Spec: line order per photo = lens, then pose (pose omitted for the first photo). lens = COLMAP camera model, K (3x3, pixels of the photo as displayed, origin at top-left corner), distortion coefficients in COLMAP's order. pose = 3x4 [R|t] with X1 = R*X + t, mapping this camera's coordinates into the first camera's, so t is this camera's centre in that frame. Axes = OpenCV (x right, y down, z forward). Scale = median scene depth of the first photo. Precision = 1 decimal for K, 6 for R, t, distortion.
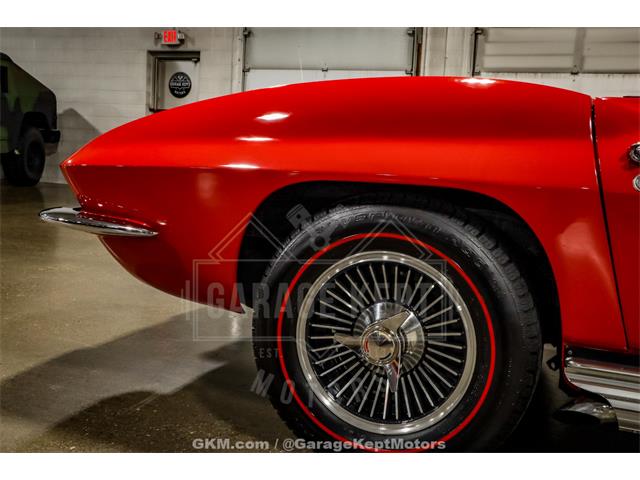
lens RADIAL K [[728.3, 0, 320.0], [0, 728.3, 240.0], [0, 0, 1]] dist [0.012987, 0.050339]
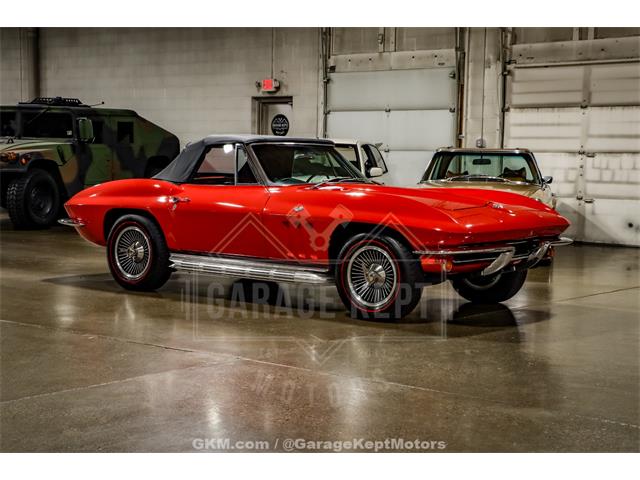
lens RADIAL K [[1094.3, 0, 320.0], [0, 1094.3, 240.0], [0, 0, 1]] dist [0.152349, 0.224358]
pose [[0.951298, -0.013787, -0.307966, 0.389722], [-0.003939, 0.998374, -0.056862, 0.056858], [0.308249, 0.055306, 0.949697, -0.572250]]
